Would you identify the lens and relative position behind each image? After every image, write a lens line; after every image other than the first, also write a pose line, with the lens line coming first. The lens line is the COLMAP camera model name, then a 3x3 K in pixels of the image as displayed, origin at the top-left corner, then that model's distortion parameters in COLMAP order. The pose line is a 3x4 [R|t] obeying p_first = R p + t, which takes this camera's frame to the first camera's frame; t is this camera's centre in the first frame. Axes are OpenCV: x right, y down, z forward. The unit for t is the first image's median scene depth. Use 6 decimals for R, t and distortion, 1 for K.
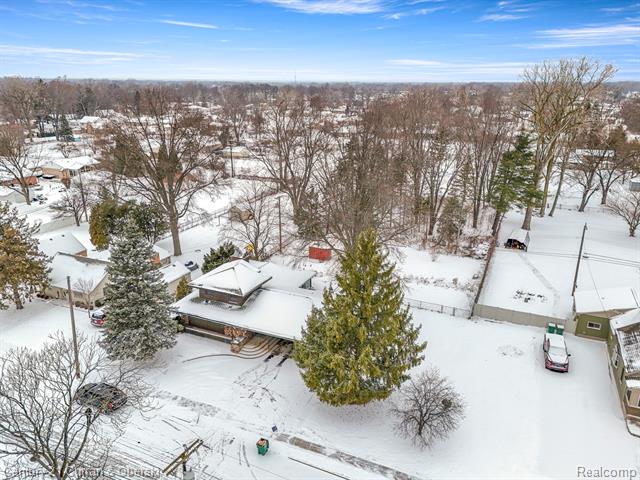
lens RADIAL K [[464.3, 0, 320.0], [0, 464.3, 240.0], [0, 0, 1]] dist [0.080377, -0.074202]
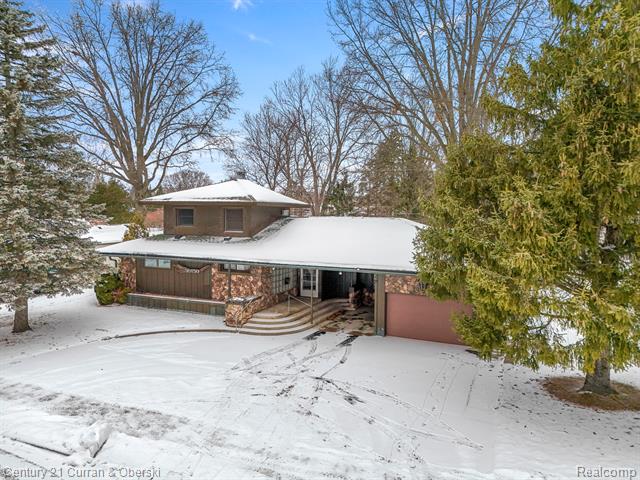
lens RADIAL K [[464.3, 0, 320.0], [0, 464.3, 240.0], [0, 0, 1]] dist [0.080377, -0.074202]
pose [[0.999864, 0.002833, 0.016272, -0.091875], [0.001357, 0.967759, -0.251875, 0.224747], [-0.016461, 0.251862, 0.967623, 0.470606]]
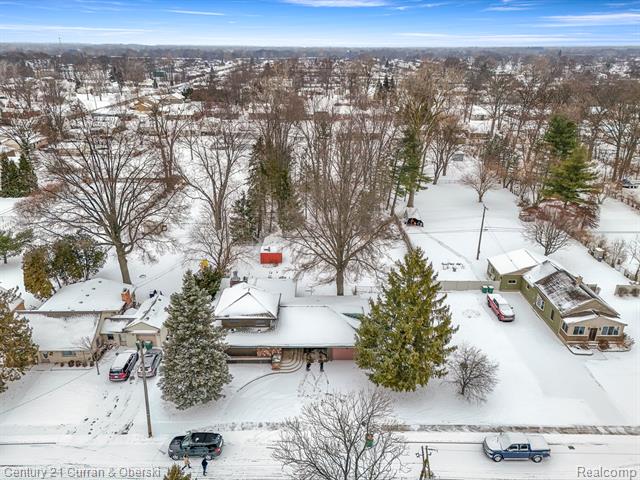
lens RADIAL K [[464.3, 0, 320.0], [0, 464.3, 240.0], [0, 0, 1]] dist [0.080377, -0.074202]
pose [[0.909967, -0.155983, 0.384225, -0.382286], [0.129368, 0.987098, 0.094346, -0.123568], [-0.393984, -0.036146, 0.918406, -0.027003]]
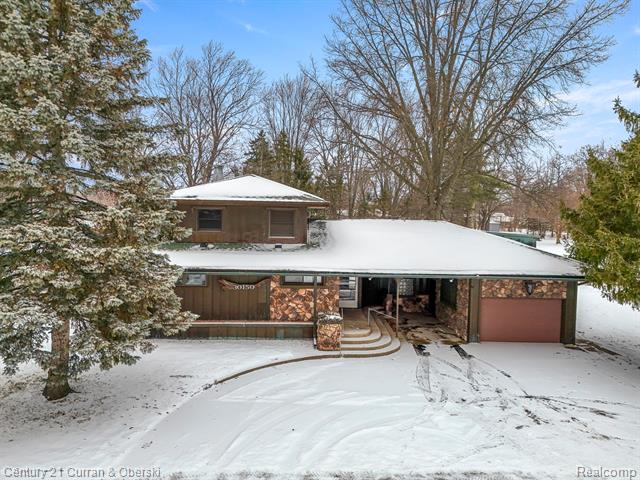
lens RADIAL K [[464.3, 0, 320.0], [0, 464.3, 240.0], [0, 0, 1]] dist [0.080377, -0.074202]
pose [[0.895380, -0.014219, 0.445076, -0.286732], [0.127416, 0.965882, -0.225471, 0.197587], [-0.426684, 0.258592, 0.866643, 0.556834]]
